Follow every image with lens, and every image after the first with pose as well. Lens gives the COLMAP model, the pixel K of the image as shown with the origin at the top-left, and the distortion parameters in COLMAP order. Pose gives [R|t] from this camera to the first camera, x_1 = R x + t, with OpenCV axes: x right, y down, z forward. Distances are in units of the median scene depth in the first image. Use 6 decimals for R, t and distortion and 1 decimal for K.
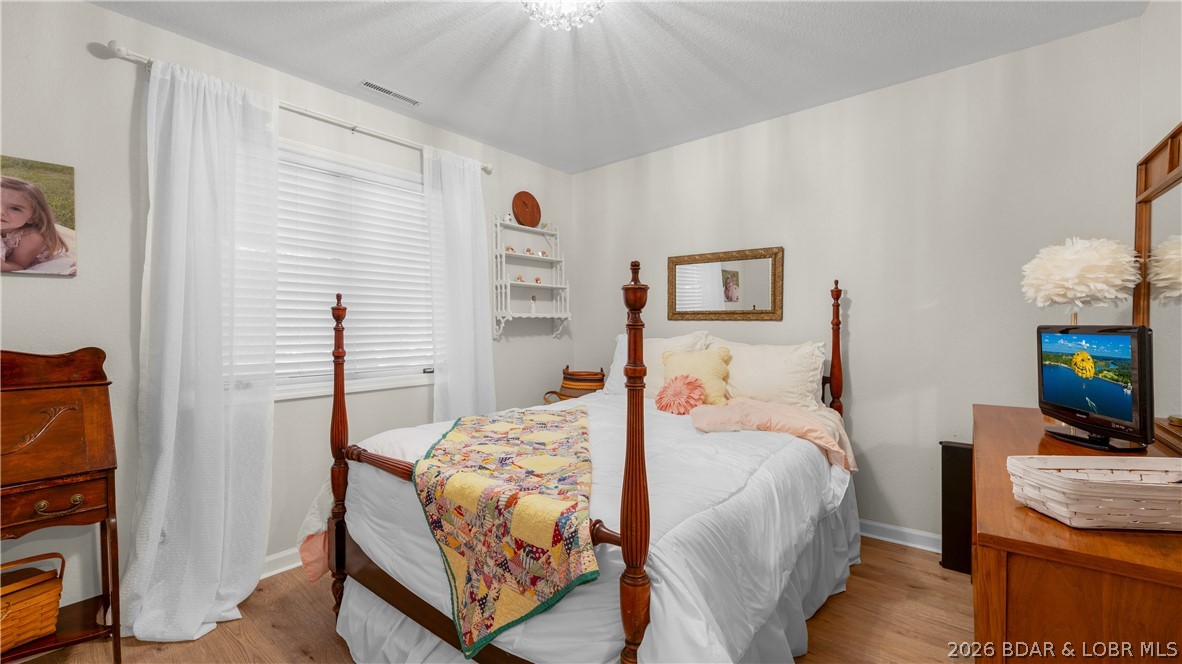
lens RADIAL K [[476.2, 0, 584.4], [0, 476.2, 358.2], [0, 0, 1]] dist [-0.015155, 0.000085]
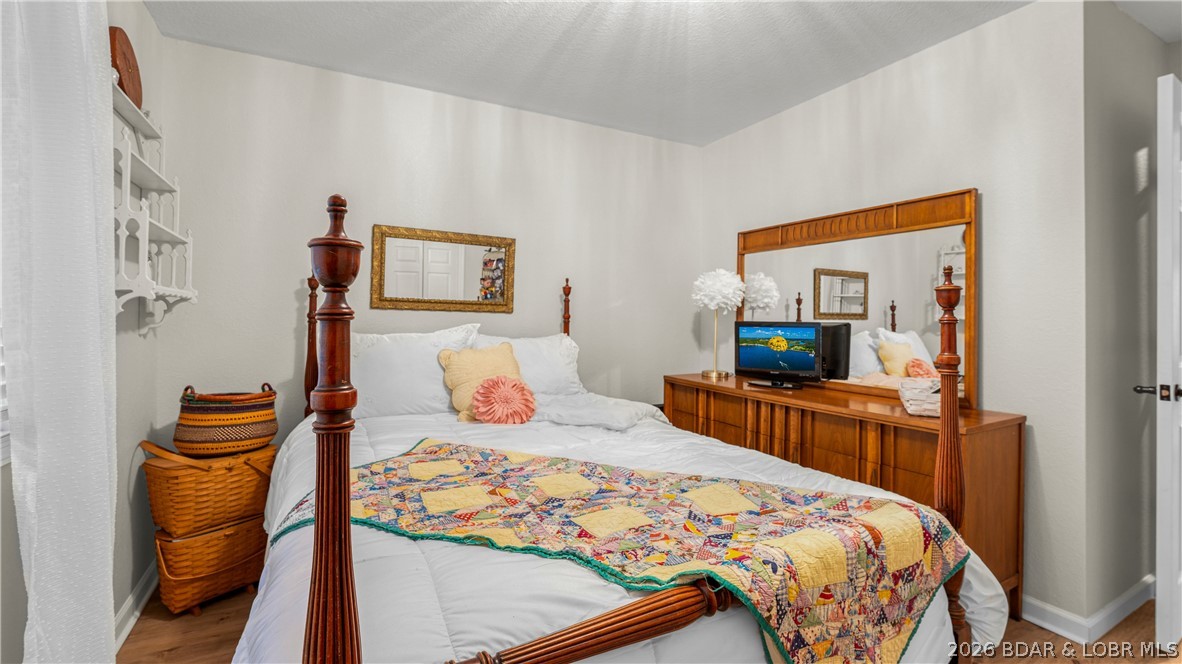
lens RADIAL K [[485.6, 0, 591.0], [0, 485.6, 332.0], [0, 0, 1]] dist [-0.019781, 0.000058]
pose [[0.392776, -0.012806, 0.919545, -0.732198], [0.046273, 0.998912, -0.005854, -0.042588], [-0.918469, 0.044849, 0.392941, 0.739909]]
